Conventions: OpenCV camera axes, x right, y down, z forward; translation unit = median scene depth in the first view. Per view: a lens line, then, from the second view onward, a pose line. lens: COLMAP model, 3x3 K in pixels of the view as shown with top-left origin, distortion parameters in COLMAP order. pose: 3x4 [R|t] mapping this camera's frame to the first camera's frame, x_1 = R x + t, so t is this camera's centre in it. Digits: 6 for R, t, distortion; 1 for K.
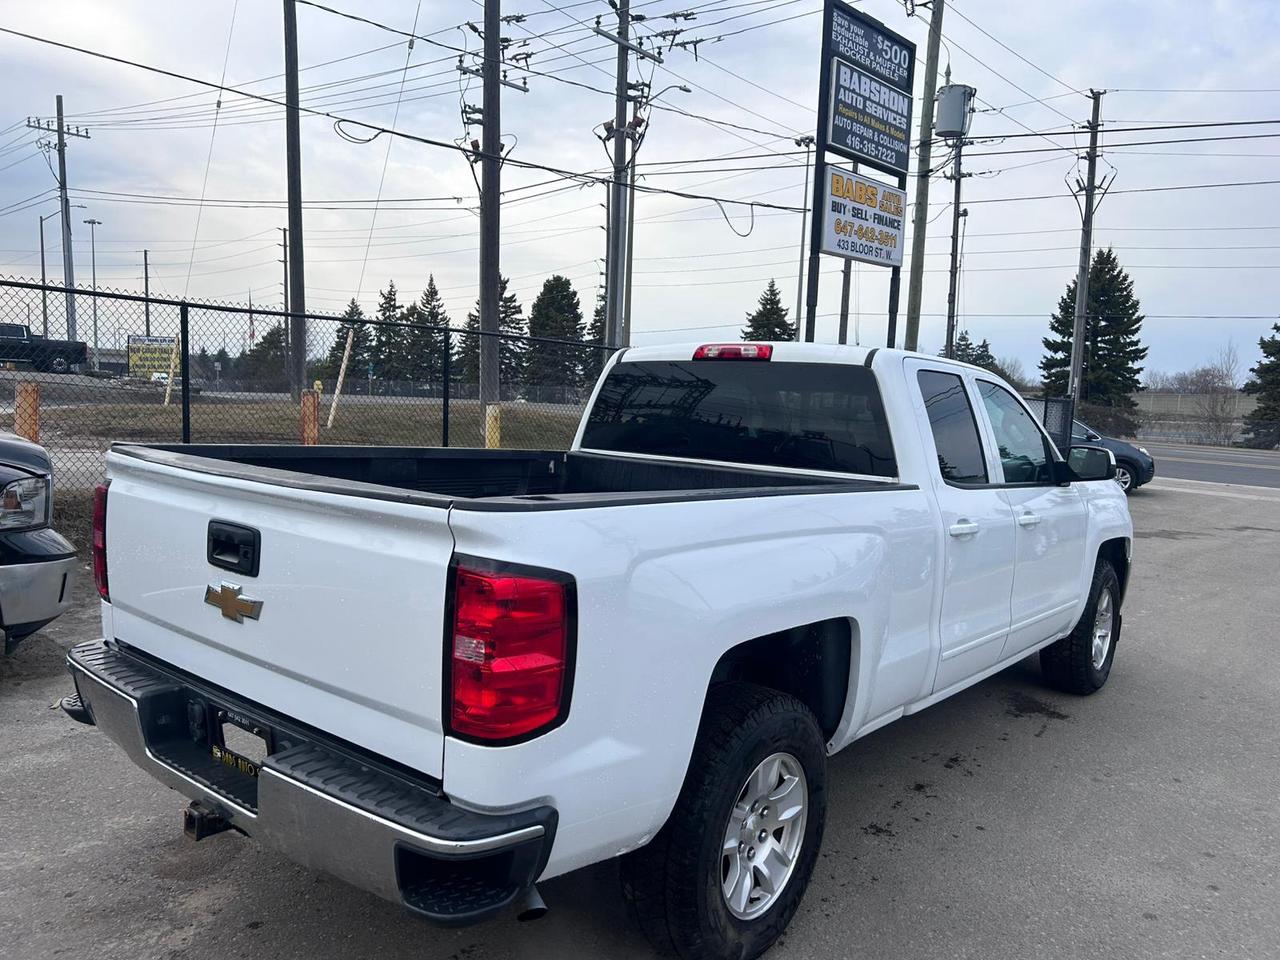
lens RADIAL K [[960.2, 0, 632.1], [0, 960.2, 490.2], [0, 0, 1]] dist [0.055981, -0.063684]
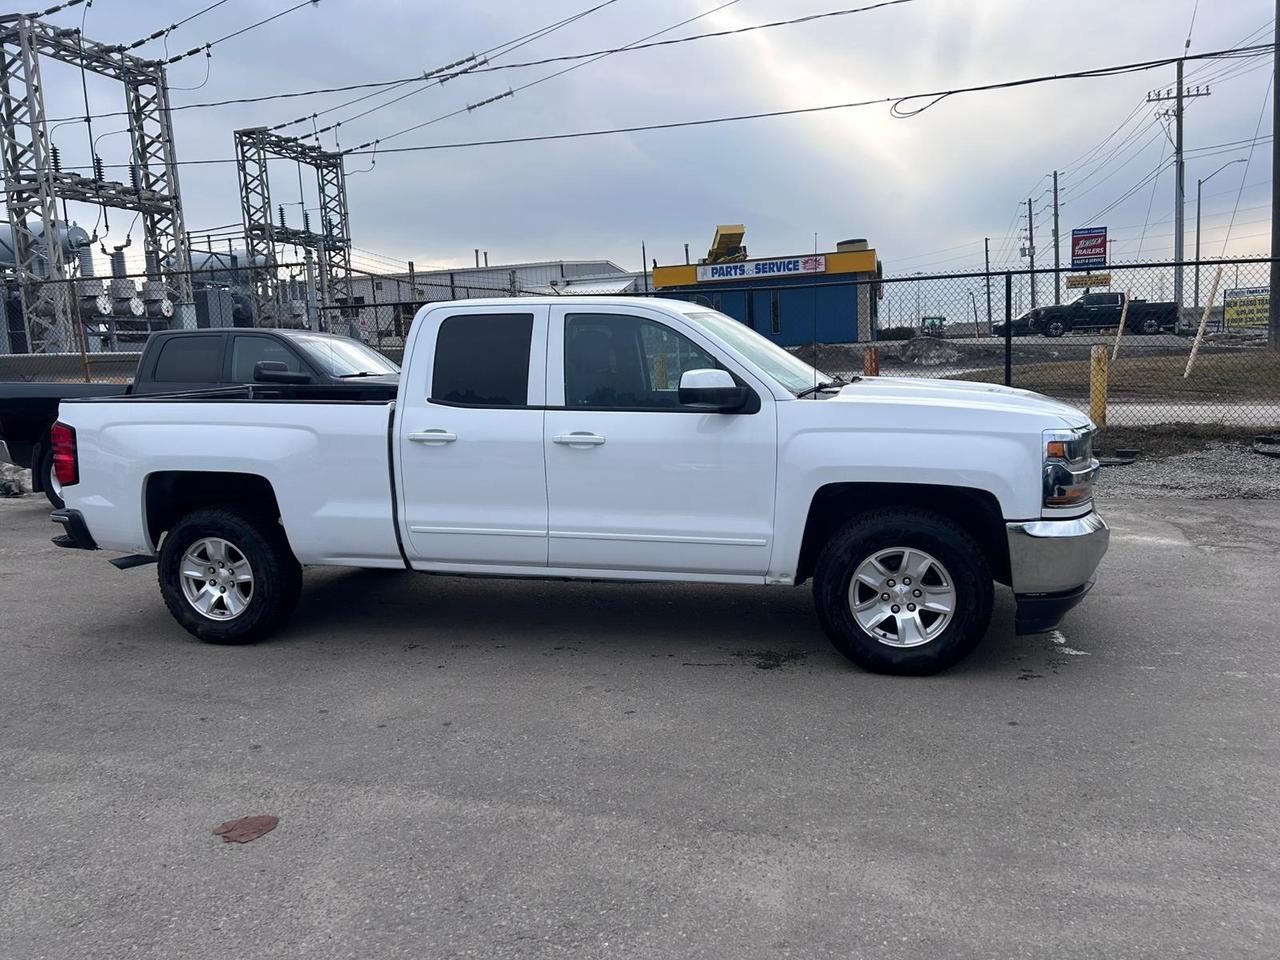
lens RADIAL K [[960.2, 0, 648.1], [0, 960.2, 492.5], [0, 0, 1]] dist [0.055981, -0.063684]
pose [[0.419179, 0.074237, -0.904863, 0.412949], [-0.036122, 0.997226, 0.065081, 0.004823], [0.907185, 0.005405, 0.420698, 0.177922]]
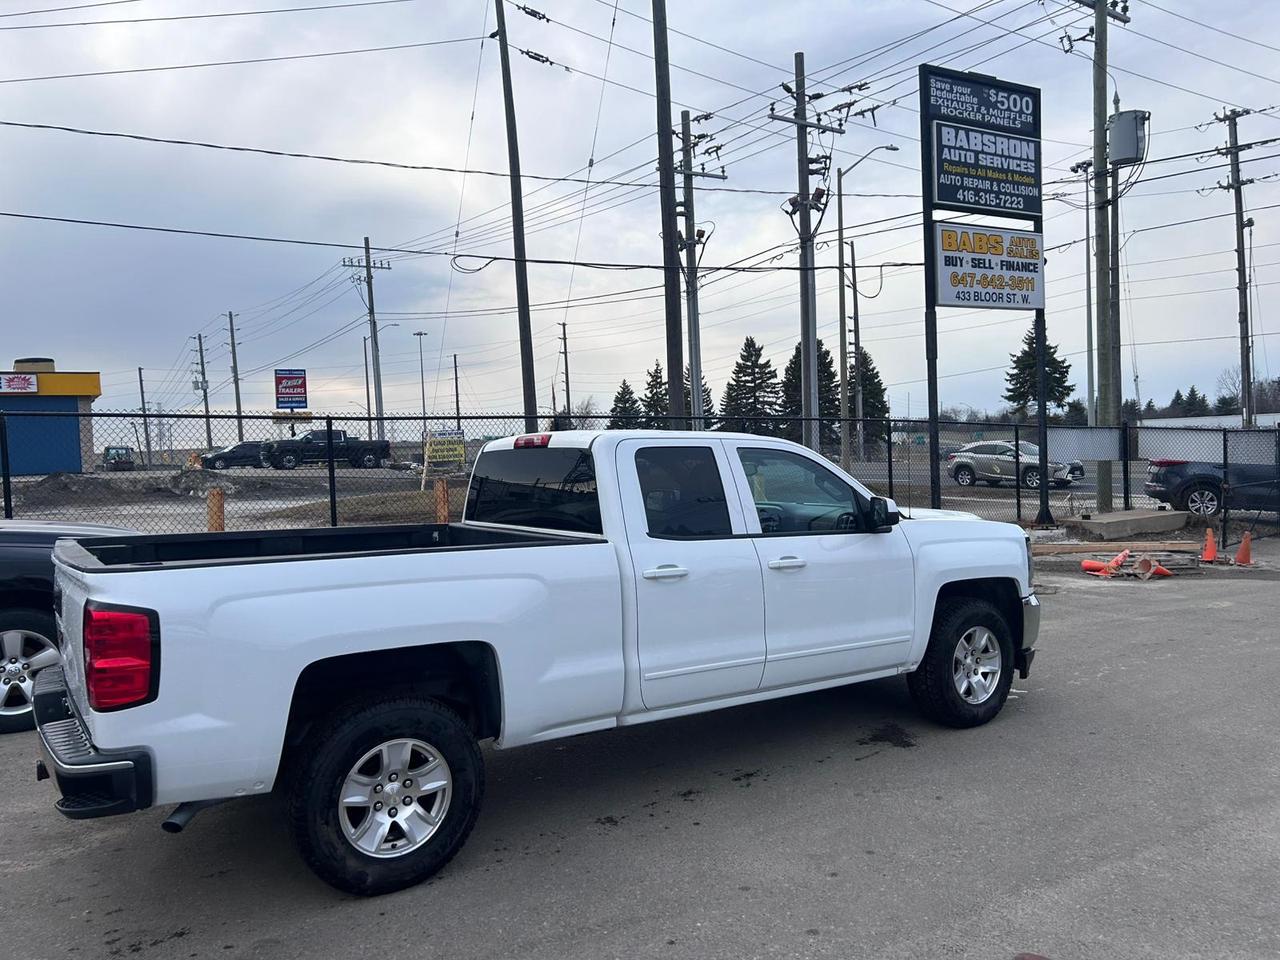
lens RADIAL K [[960.2, 0, 632.8], [0, 960.2, 480.1], [0, 0, 1]] dist [0.055981, -0.063684]
pose [[0.953401, -0.062601, -0.295140, 0.167528], [0.040356, 0.995907, -0.080875, 0.004613], [0.298995, 0.065196, 0.952025, -0.048584]]
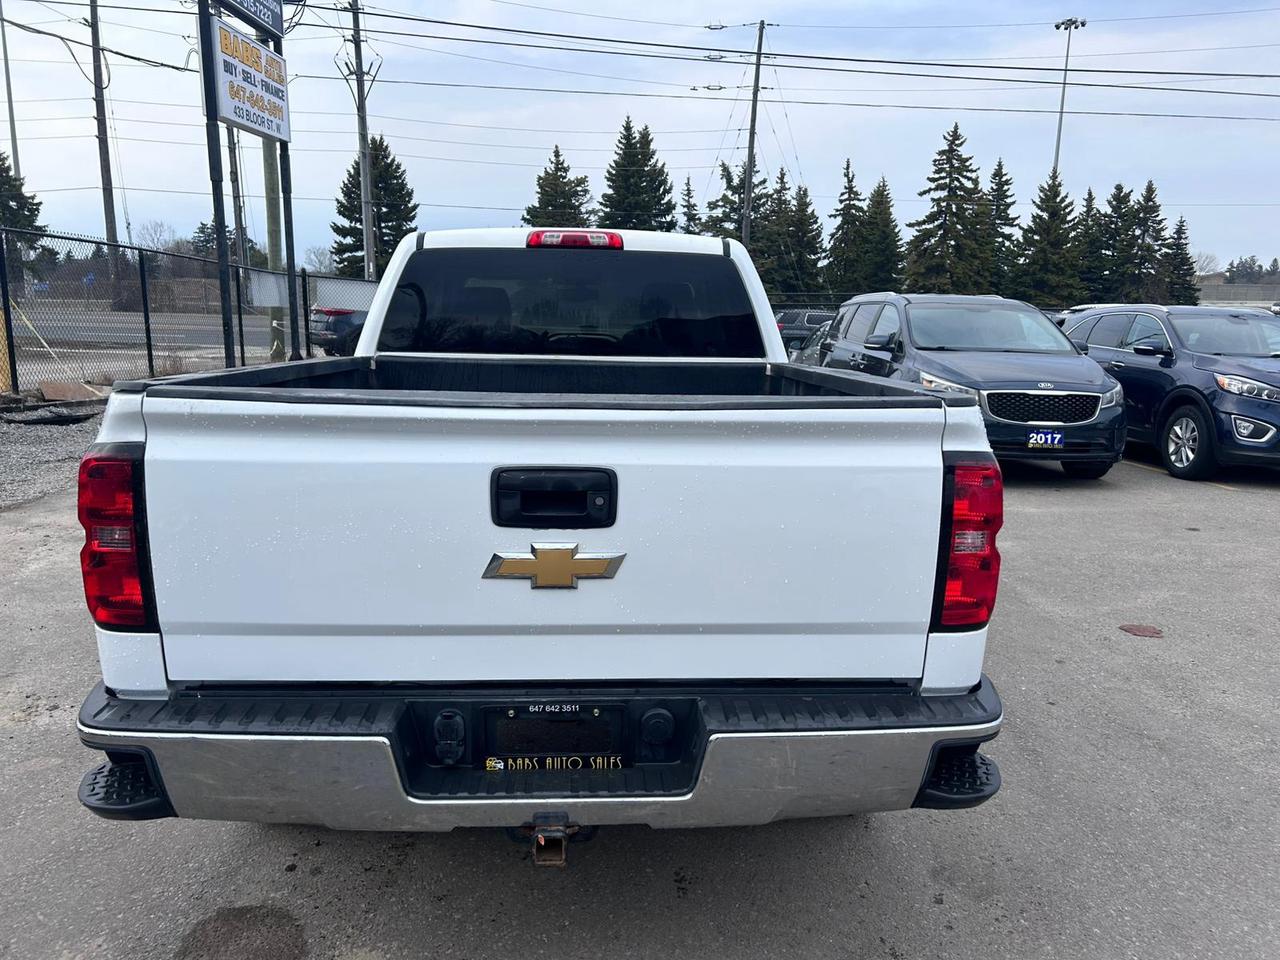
lens RADIAL K [[960.2, 0, 638.0], [0, 960.2, 489.6], [0, 0, 1]] dist [0.055981, -0.063684]
pose [[0.741508, -0.160322, 0.651508, -0.142865], [0.084699, 0.985631, 0.146142, -0.009079], [-0.665577, -0.053183, 0.744432, 0.062432]]
